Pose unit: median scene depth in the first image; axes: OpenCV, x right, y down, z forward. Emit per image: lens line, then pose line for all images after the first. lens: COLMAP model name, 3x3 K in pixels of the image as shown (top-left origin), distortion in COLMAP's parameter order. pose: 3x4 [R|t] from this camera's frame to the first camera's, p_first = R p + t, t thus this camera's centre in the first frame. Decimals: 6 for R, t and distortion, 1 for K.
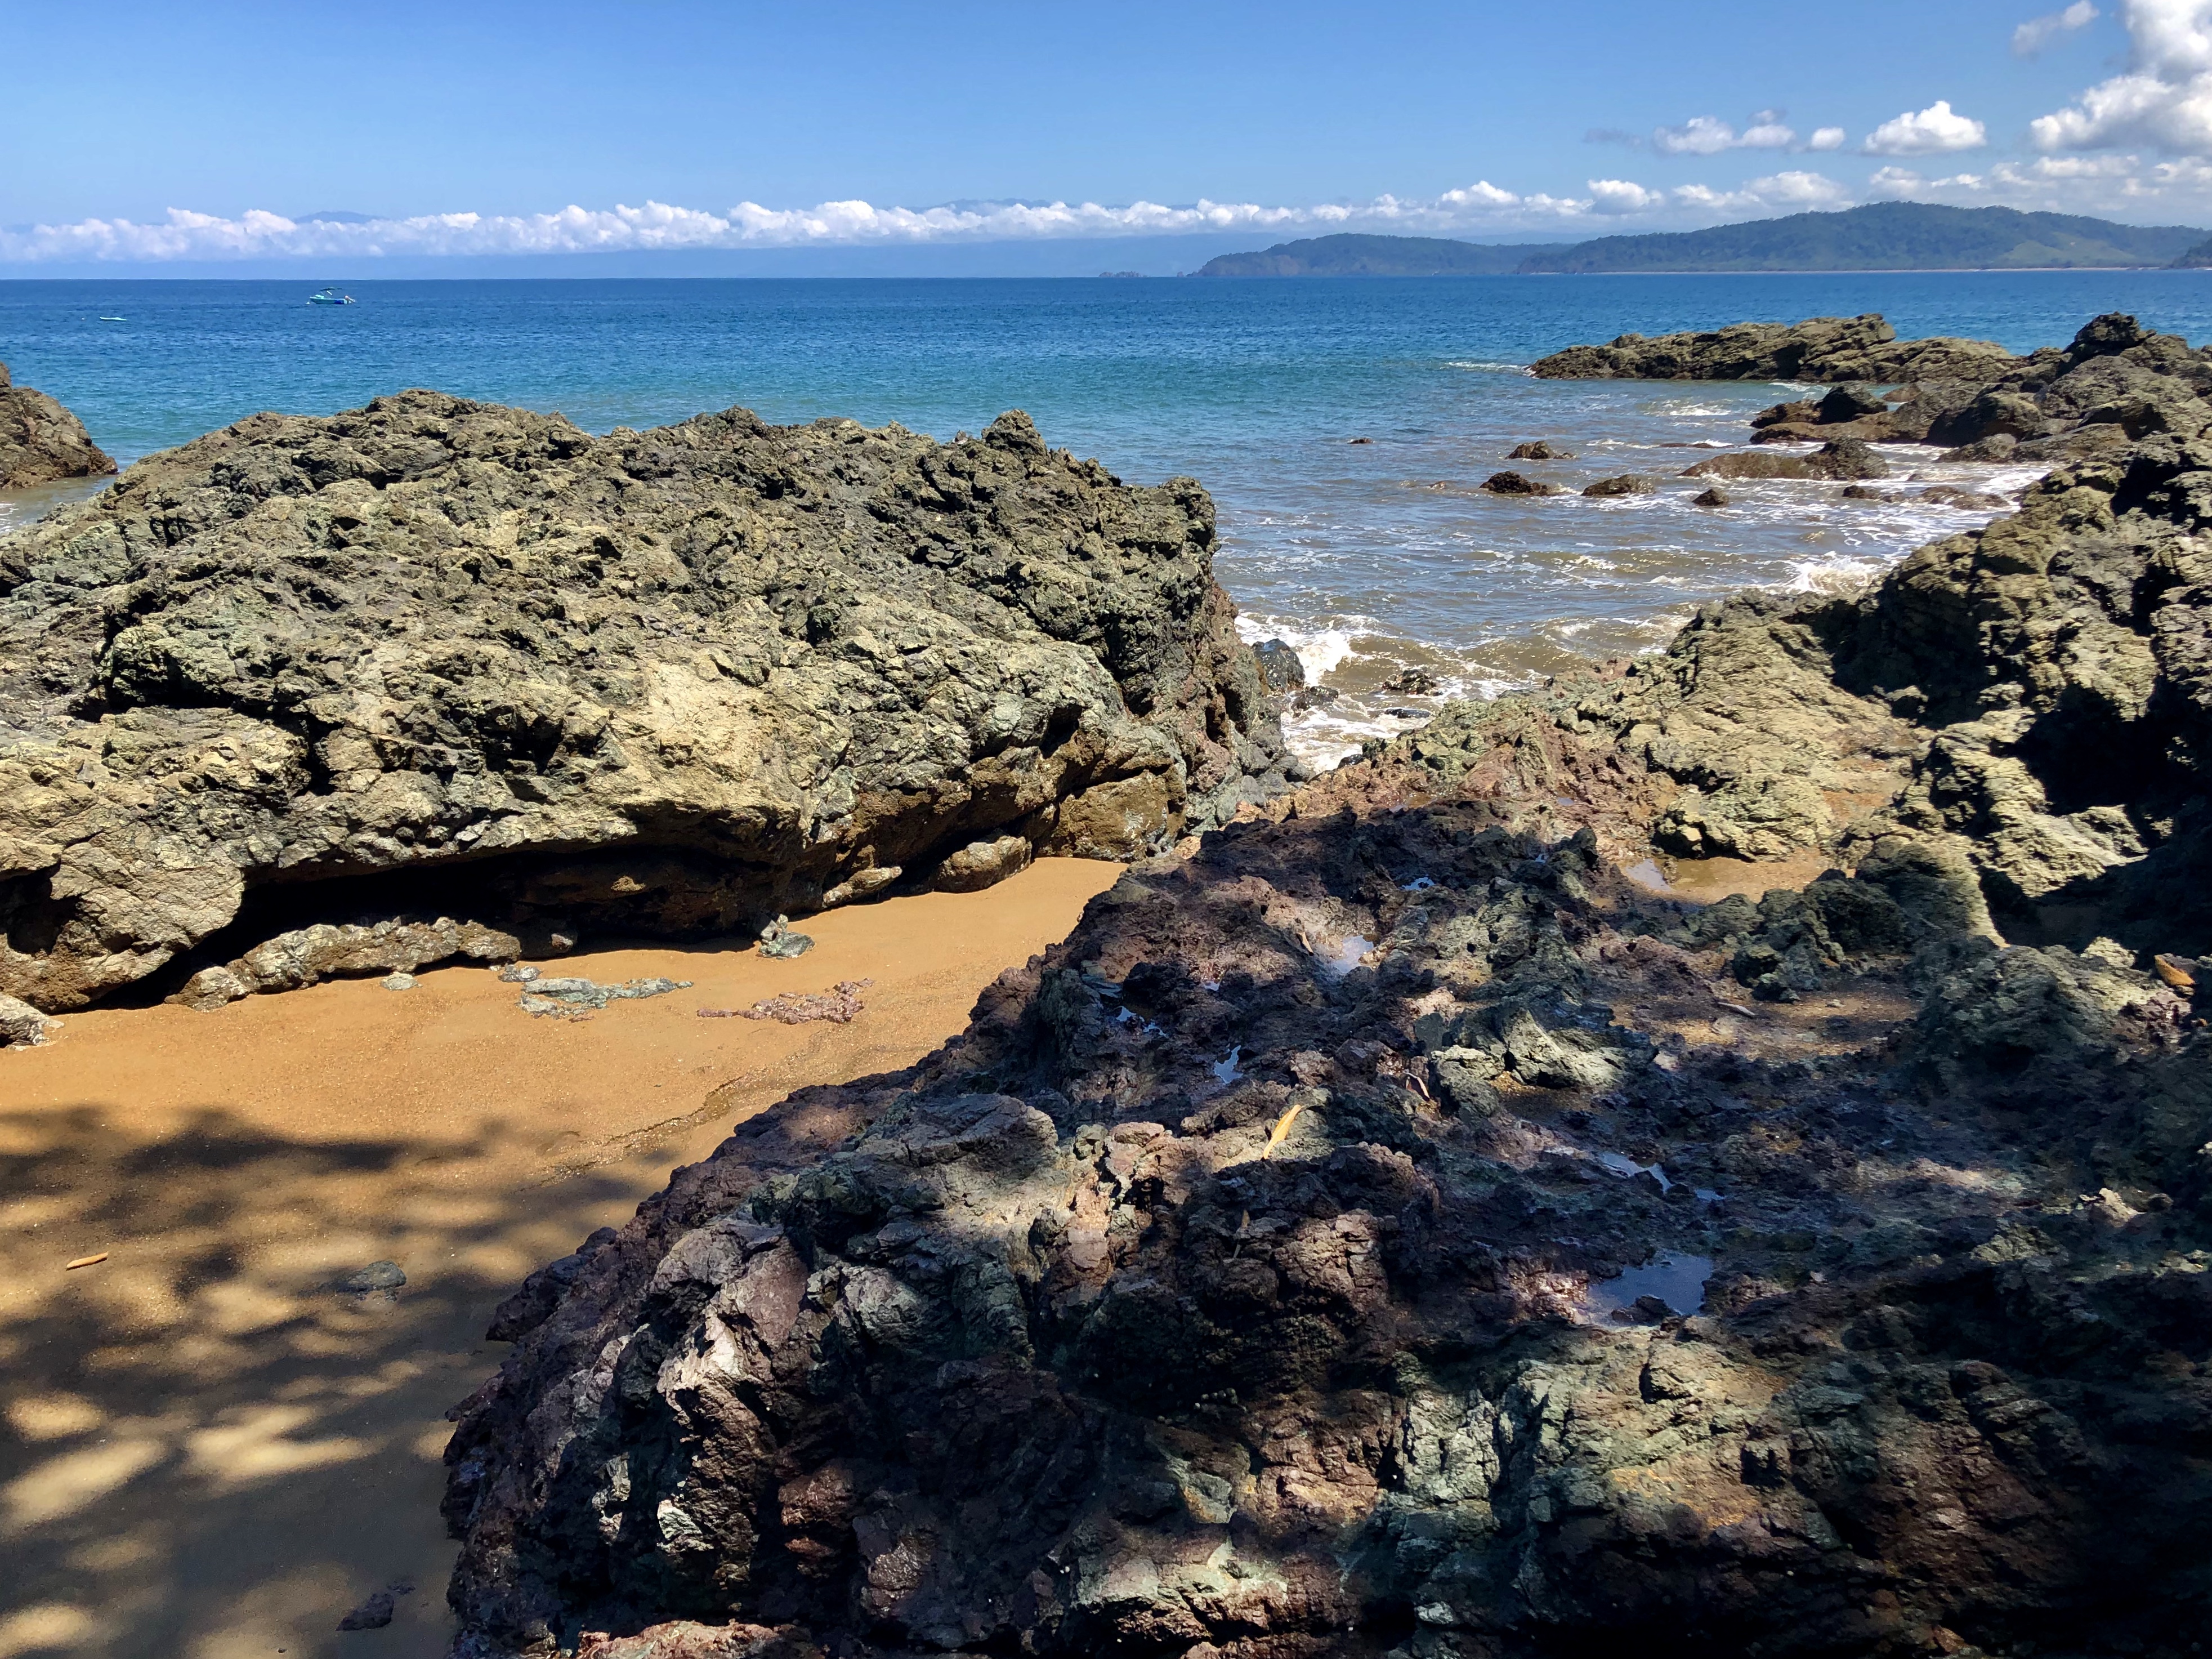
lens RADIAL K [[1908.1, 0, 1105.6], [0, 1908.1, 830.8], [0, 0, 1]] dist [-0.004758, -0.002304]
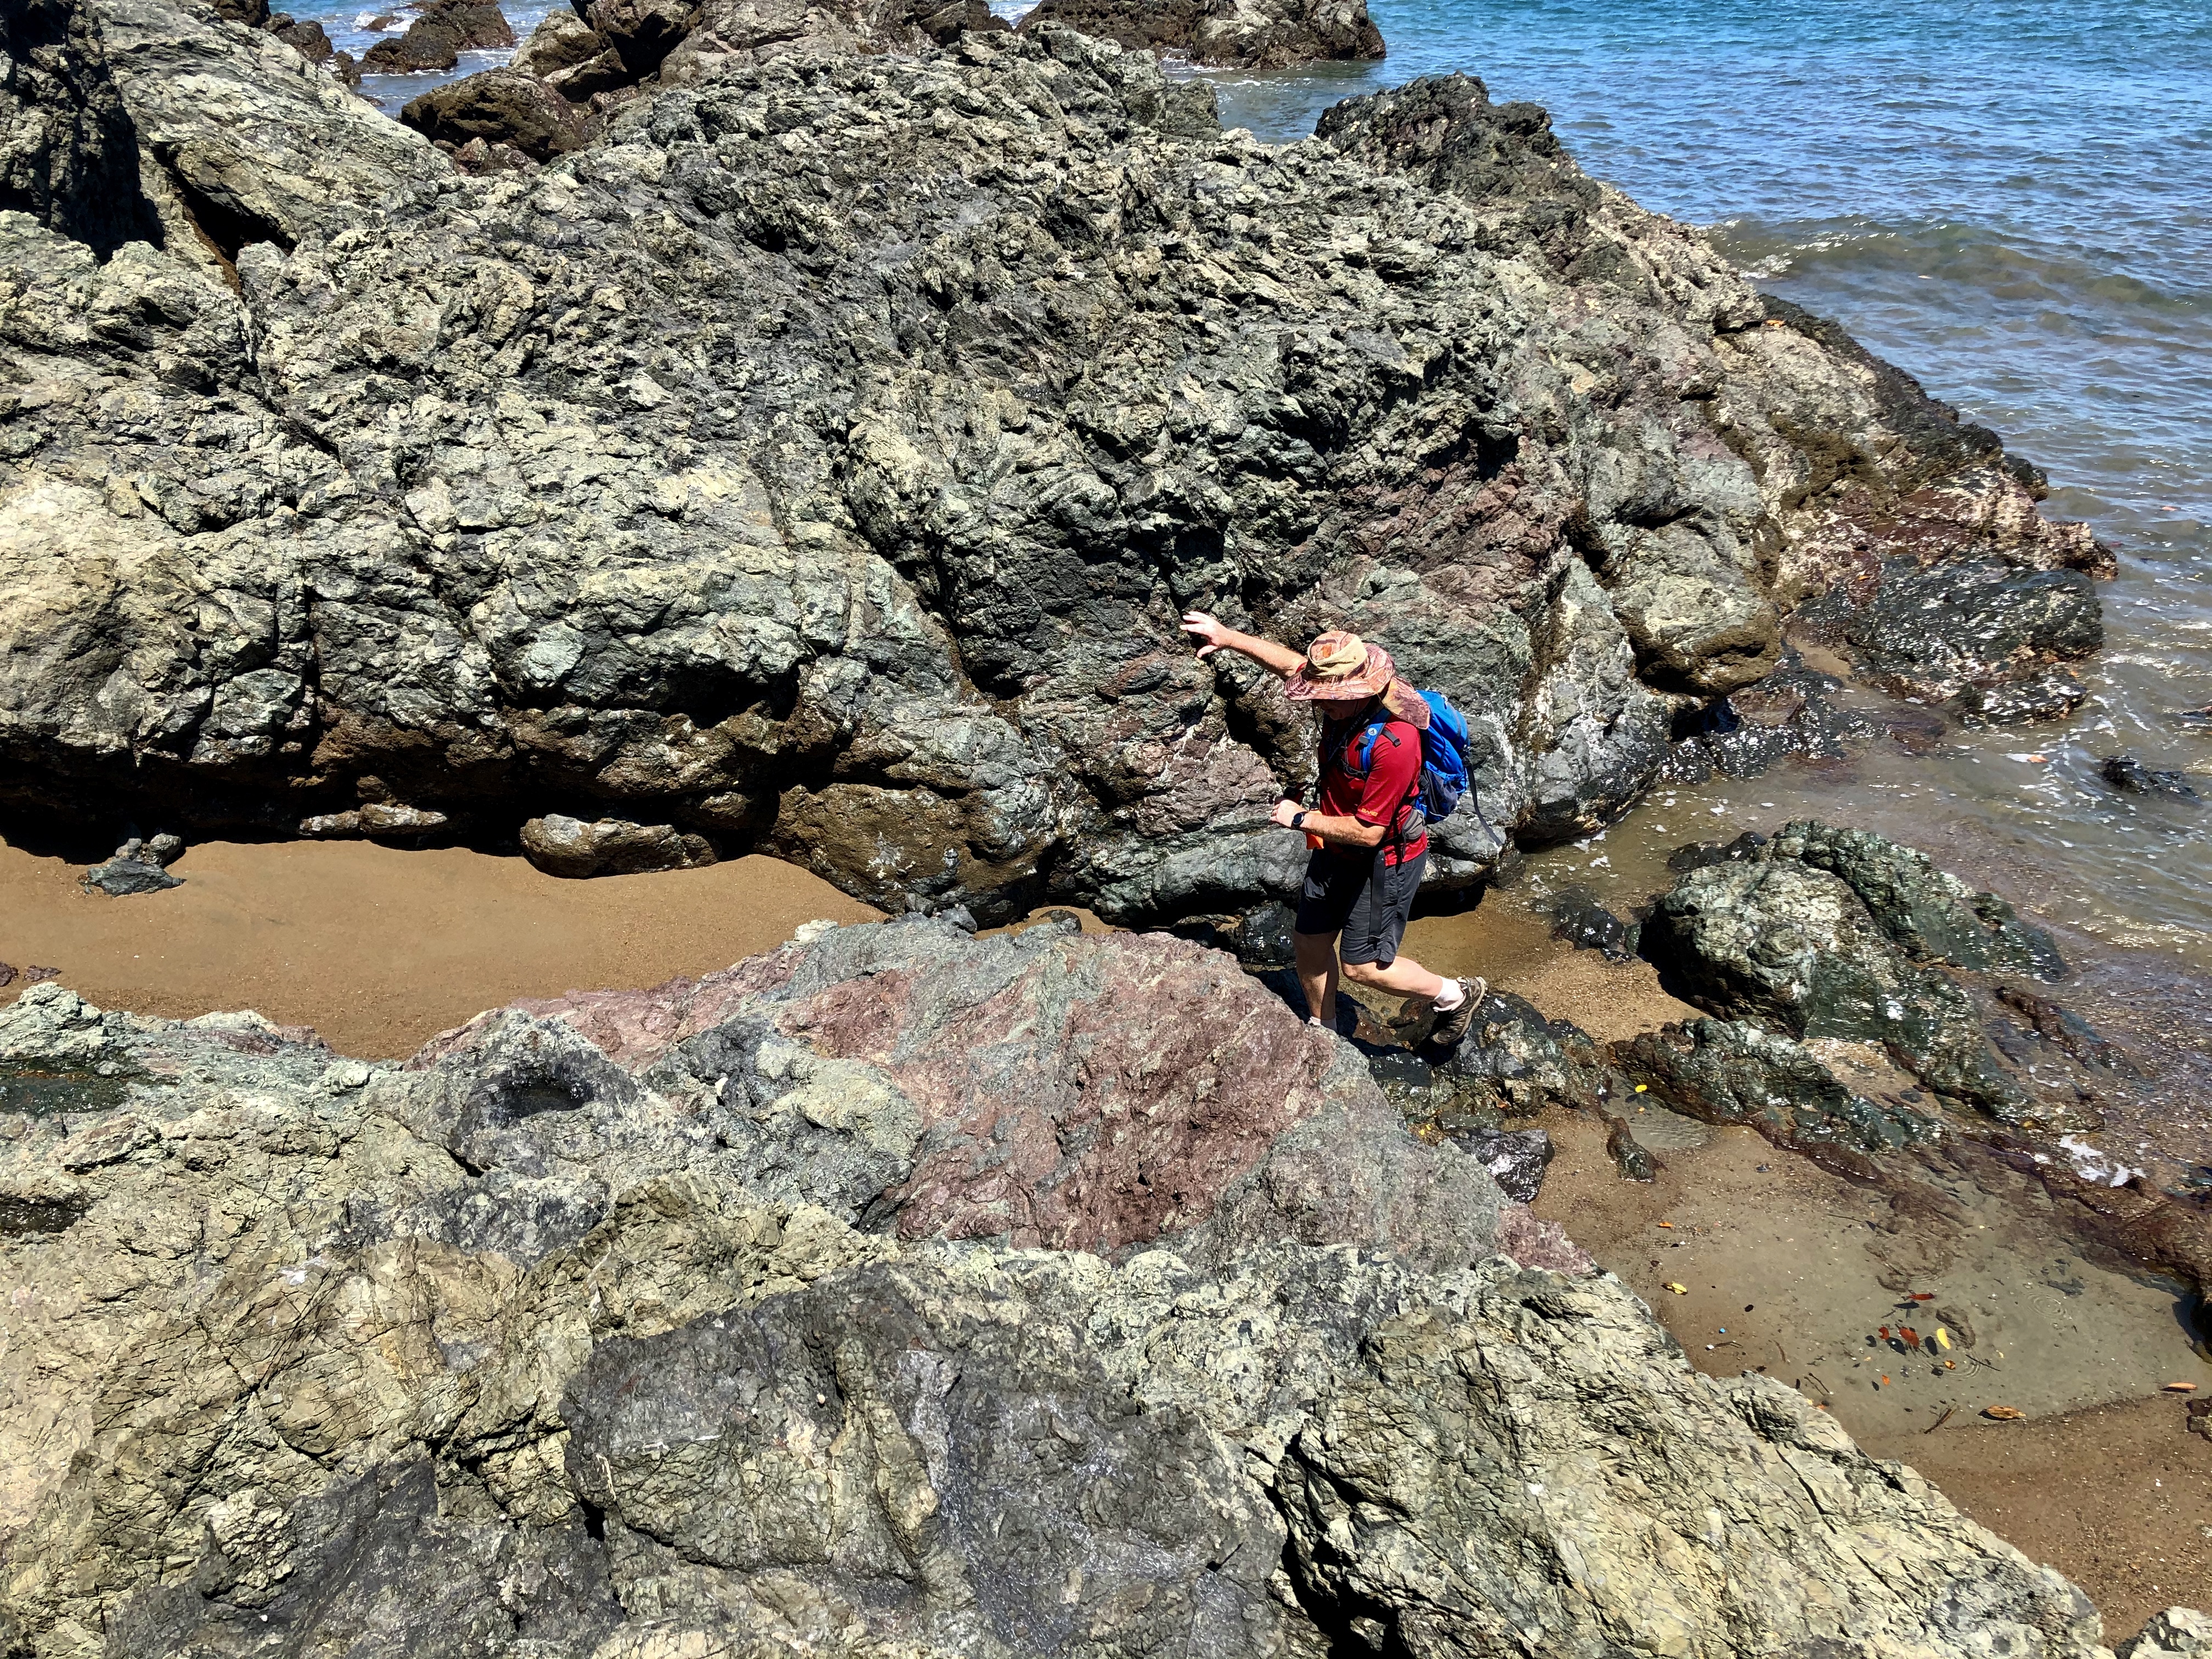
lens RADIAL K [[1907.8, 0, 1106.0], [0, 1907.8, 827.9], [0, 0, 1]] dist [-0.004758, -0.002304]
pose [[0.669382, 0.358098, -0.650917, 0.493685], [-0.217611, 0.932242, 0.289084, -0.221520], [0.710333, -0.051861, 0.701953, 0.607508]]
